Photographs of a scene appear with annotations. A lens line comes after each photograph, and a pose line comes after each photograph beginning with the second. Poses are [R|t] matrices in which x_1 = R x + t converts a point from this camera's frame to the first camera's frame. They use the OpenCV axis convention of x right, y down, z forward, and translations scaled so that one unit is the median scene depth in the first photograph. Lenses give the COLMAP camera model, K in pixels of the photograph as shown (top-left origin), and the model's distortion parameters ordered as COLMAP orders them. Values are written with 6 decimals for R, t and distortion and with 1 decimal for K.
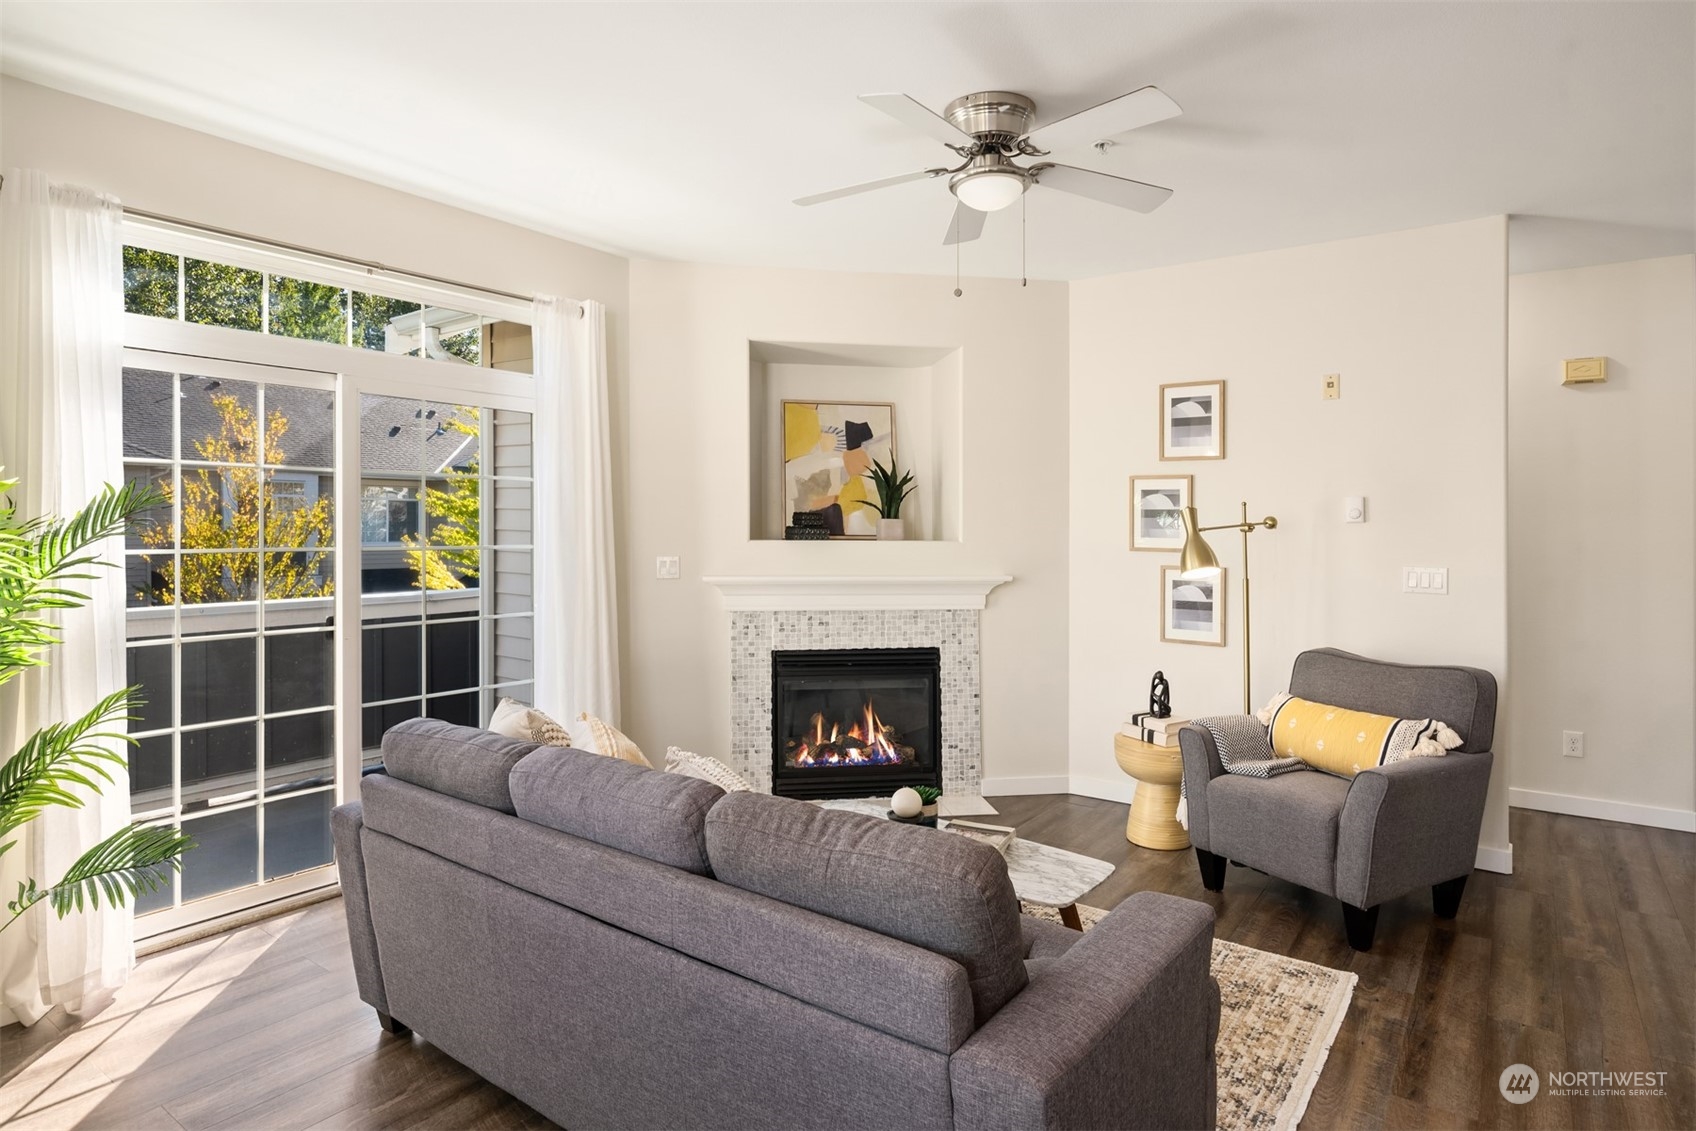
lens RADIAL K [[918.4, 0, 846.3], [0, 918.4, 515.5], [0, 0, 1]] dist [-0.001236, -0.004898]
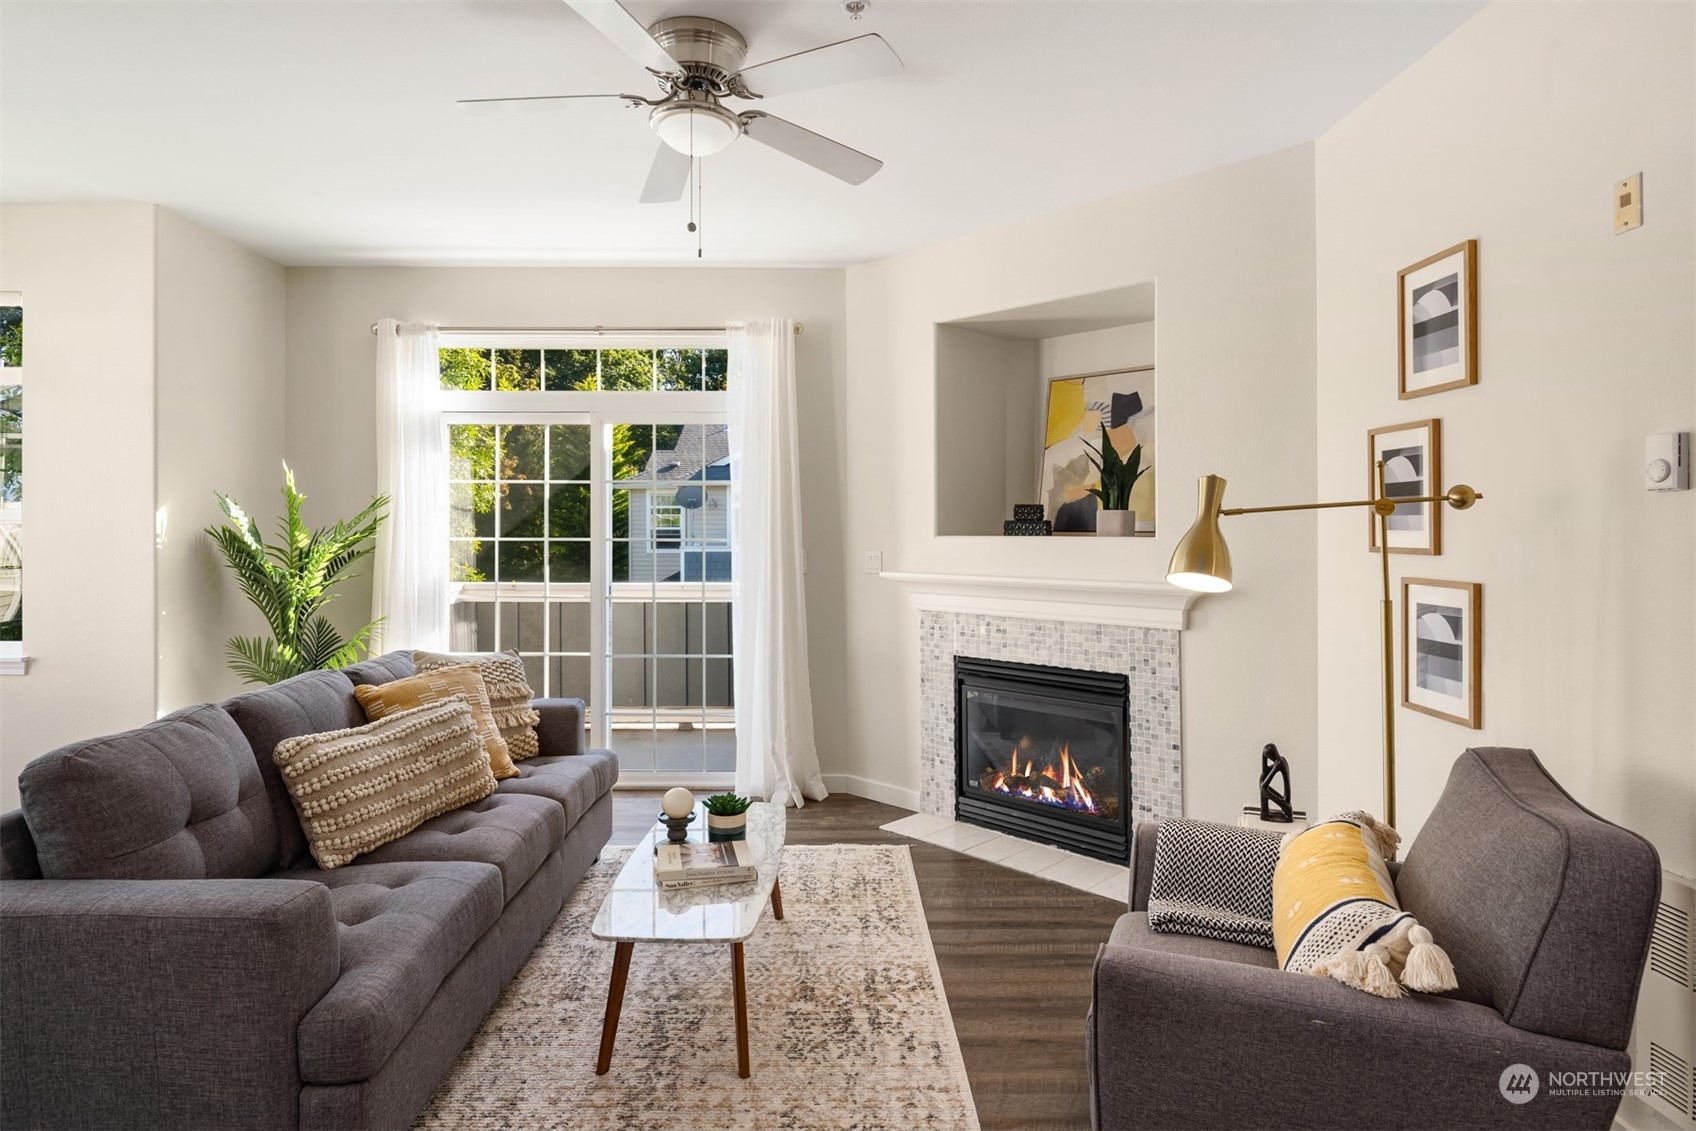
lens RADIAL K [[918.4, 0, 834.3], [0, 918.4, 515.4], [0, 0, 1]] dist [-0.001236, -0.004898]
pose [[0.604697, -0.018176, -0.796248, 0.580426], [0.008906, 0.999831, -0.016059, 0.020741], [0.796406, 0.002619, 0.604757, 0.348398]]
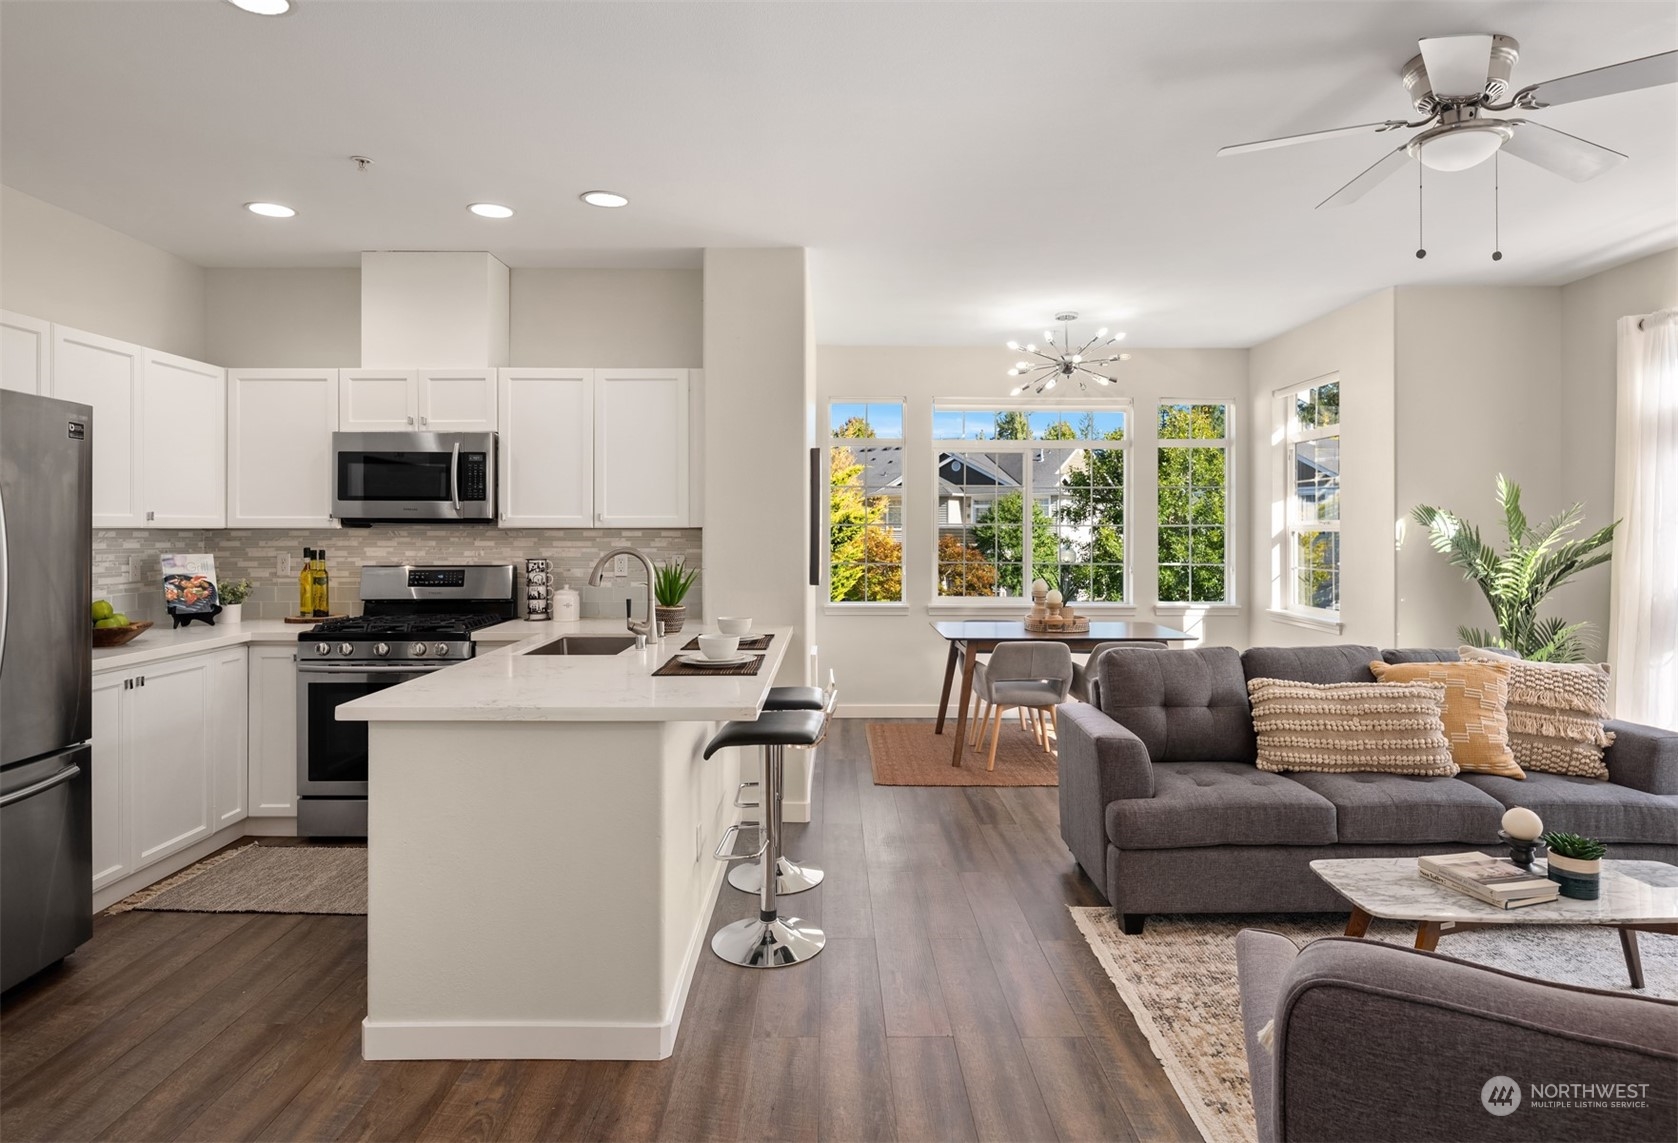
lens RADIAL K [[927.5, 0, 846.8], [0, 927.5, 518.6], [0, 0, 1]] dist [-0.022635, -0.000329]
pose [[-0.793393, -0.014151, -0.608545, 0.724481], [-0.001977, 0.999784, -0.020670, 0.019053], [0.608706, -0.015196, -0.793250, 0.825480]]
